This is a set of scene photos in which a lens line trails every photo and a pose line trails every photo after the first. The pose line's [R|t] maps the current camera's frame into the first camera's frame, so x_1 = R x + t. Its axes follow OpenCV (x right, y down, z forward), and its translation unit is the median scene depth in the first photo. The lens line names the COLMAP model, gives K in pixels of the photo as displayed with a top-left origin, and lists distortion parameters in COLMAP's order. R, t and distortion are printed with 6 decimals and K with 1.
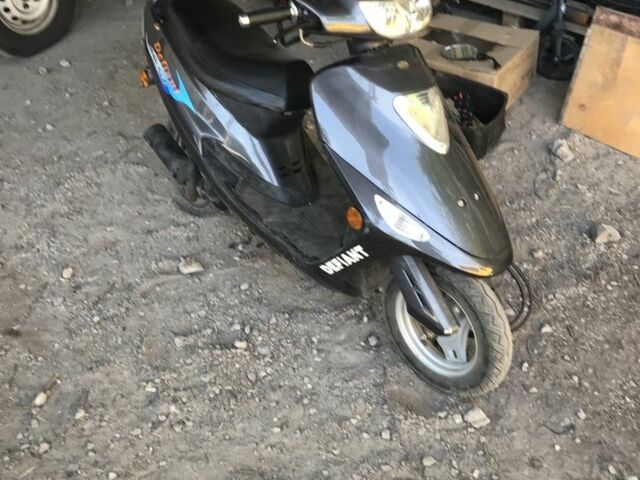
lens RADIAL K [[702.1, 0, 320.0], [0, 702.1, 240.0], [0, 0, 1]] dist [0.084480, -0.014985]
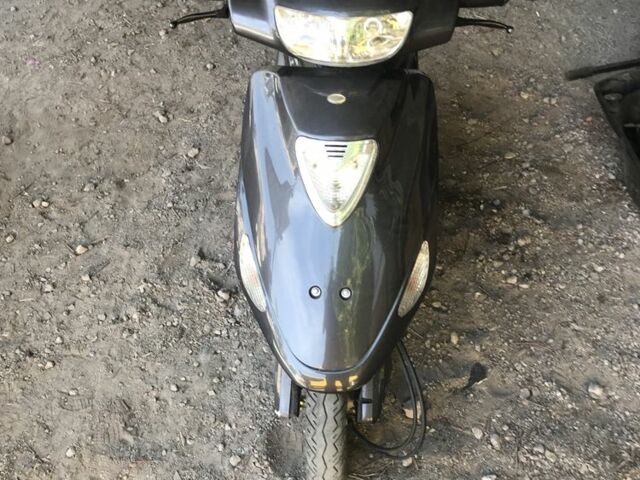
lens RADIAL K [[702.1, 0, 320.0], [0, 702.1, 240.0], [0, 0, 1]] dist [0.084480, -0.014985]
pose [[0.723613, 0.463494, -0.511427, 0.466279], [-0.346560, 0.884789, 0.311519, -0.280409], [0.596893, -0.048179, 0.800873, 0.300189]]
